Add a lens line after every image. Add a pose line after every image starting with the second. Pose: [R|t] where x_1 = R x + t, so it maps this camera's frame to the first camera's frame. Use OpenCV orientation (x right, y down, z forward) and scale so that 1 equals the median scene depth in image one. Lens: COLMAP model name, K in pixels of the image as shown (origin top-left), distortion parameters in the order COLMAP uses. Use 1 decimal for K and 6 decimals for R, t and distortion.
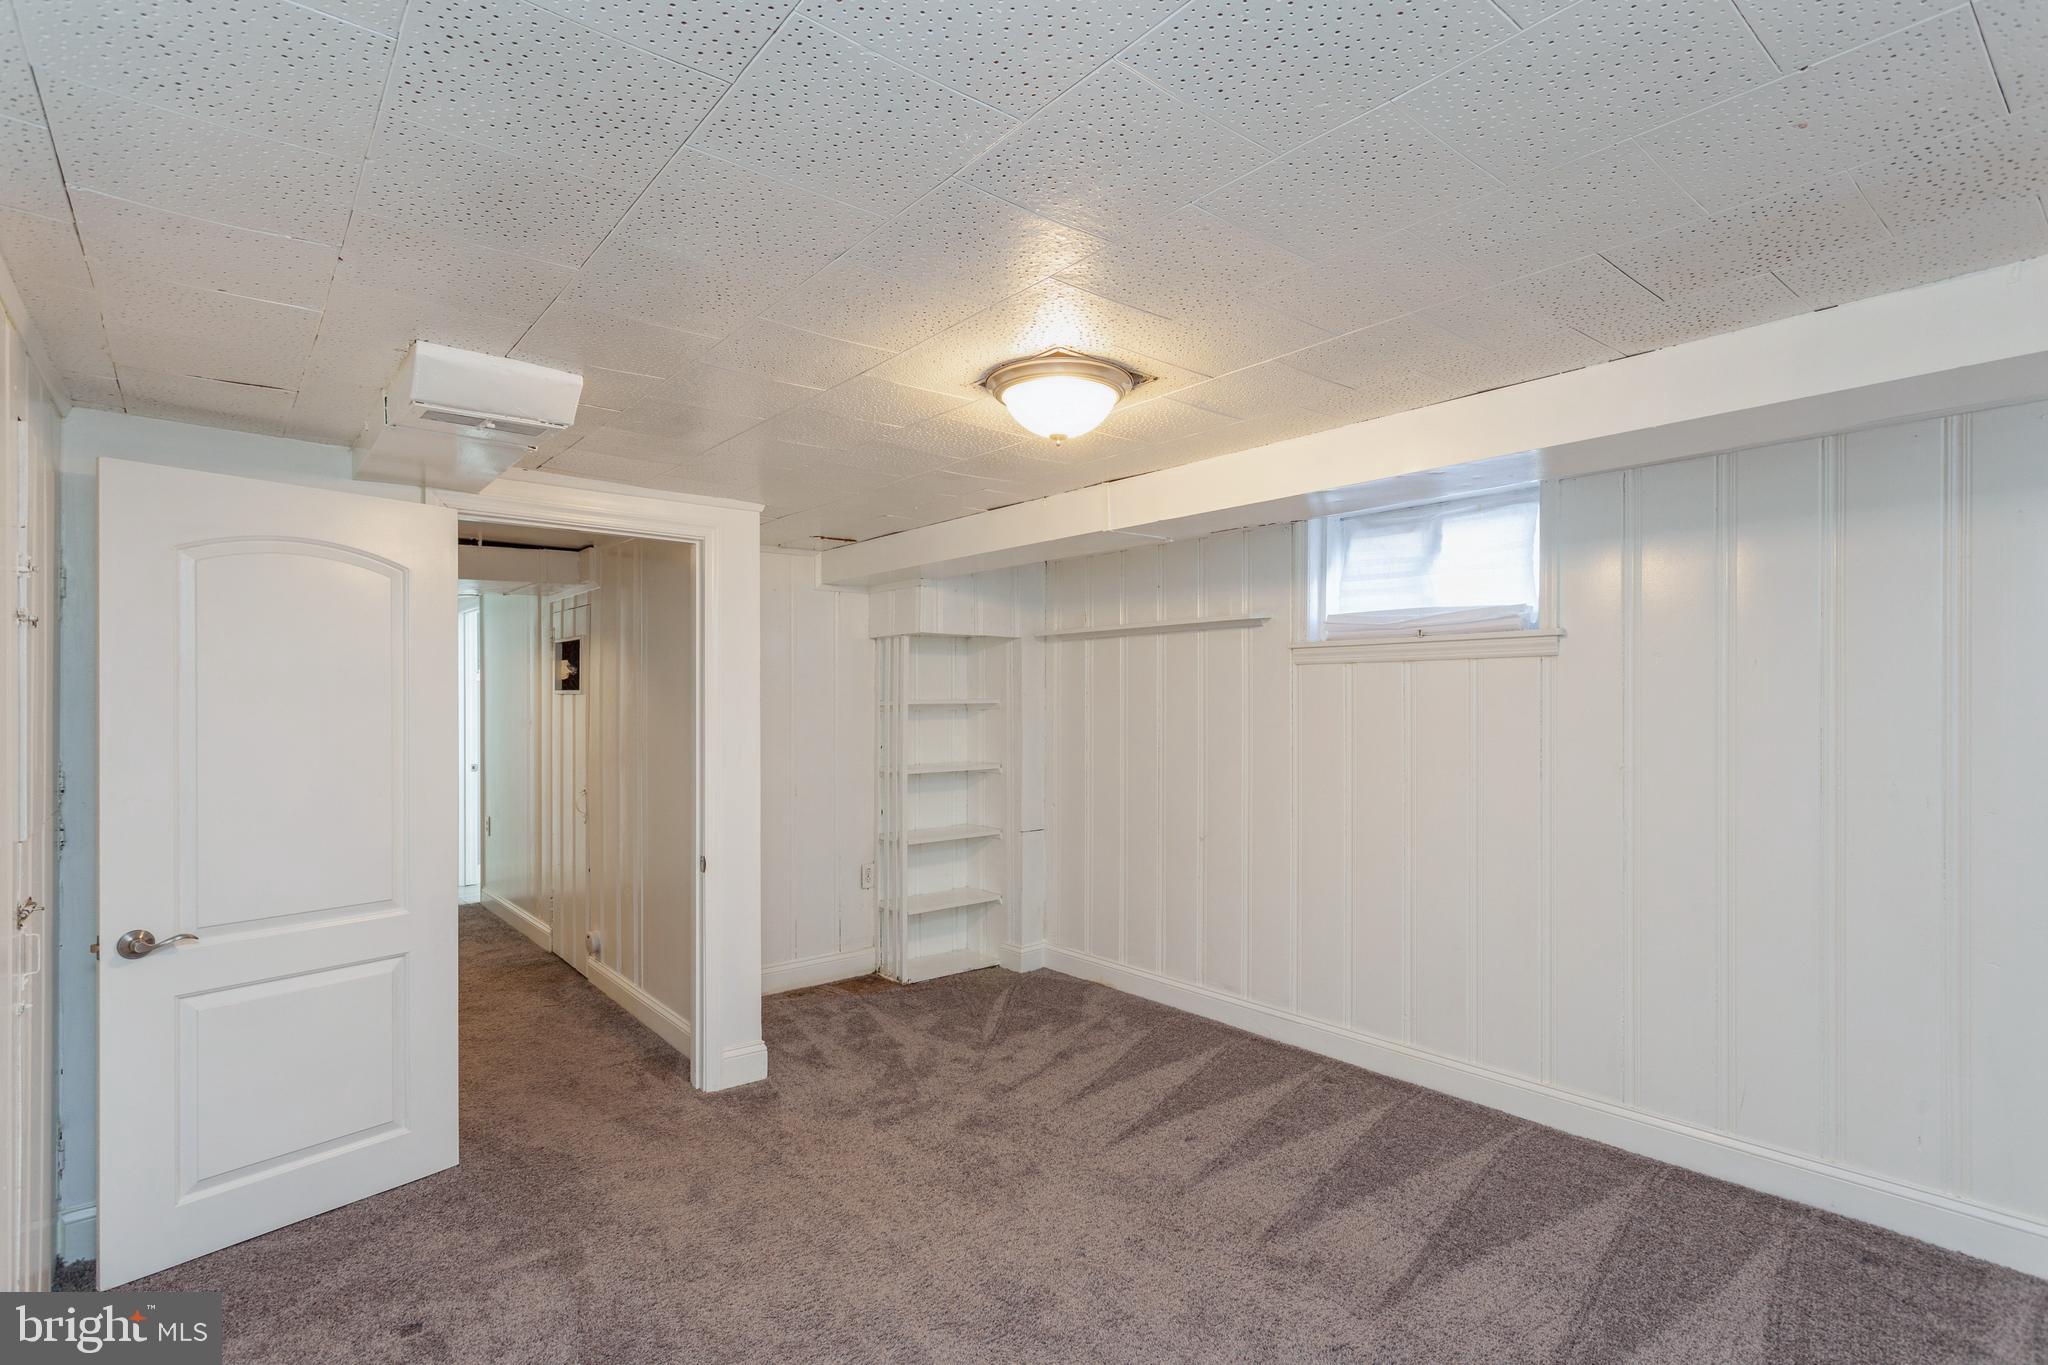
lens RADIAL K [[981.9, 0, 1016.8], [0, 981.9, 695.4], [0, 0, 1]] dist [0.000518, 0.000455]
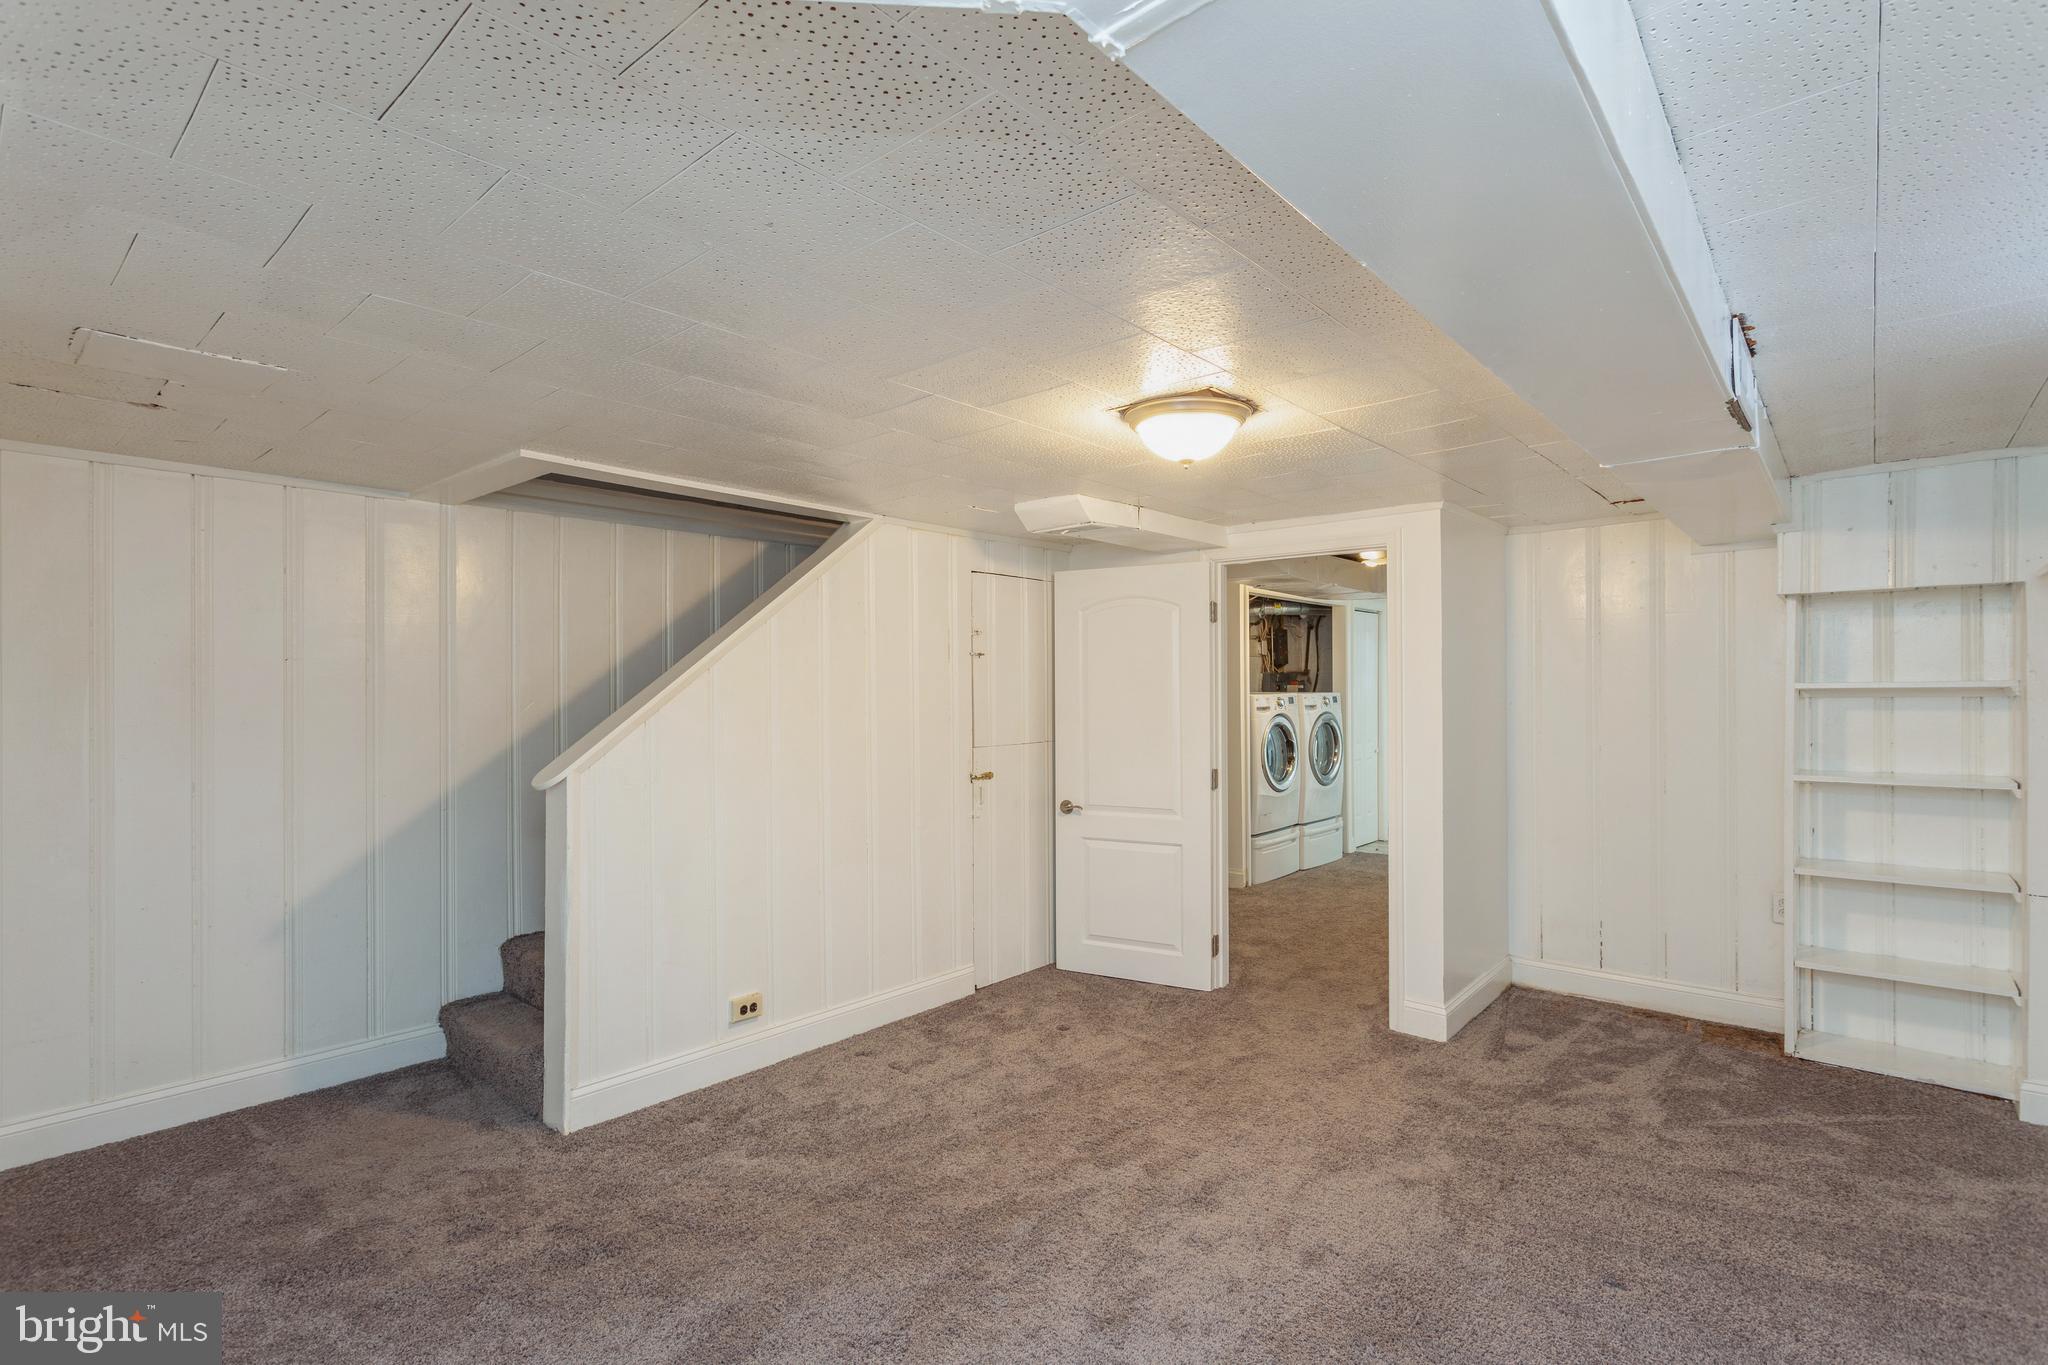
lens RADIAL K [[972.0, 0, 1024.4], [0, 972.0, 676.4], [0, 0, 1]] dist [0.003415, 0.000517]
pose [[0.166097, -0.010381, -0.986055, 0.664758], [0.008965, 0.999919, -0.009017, 0.000383], [0.986069, -0.007342, 0.166177, 0.356950]]
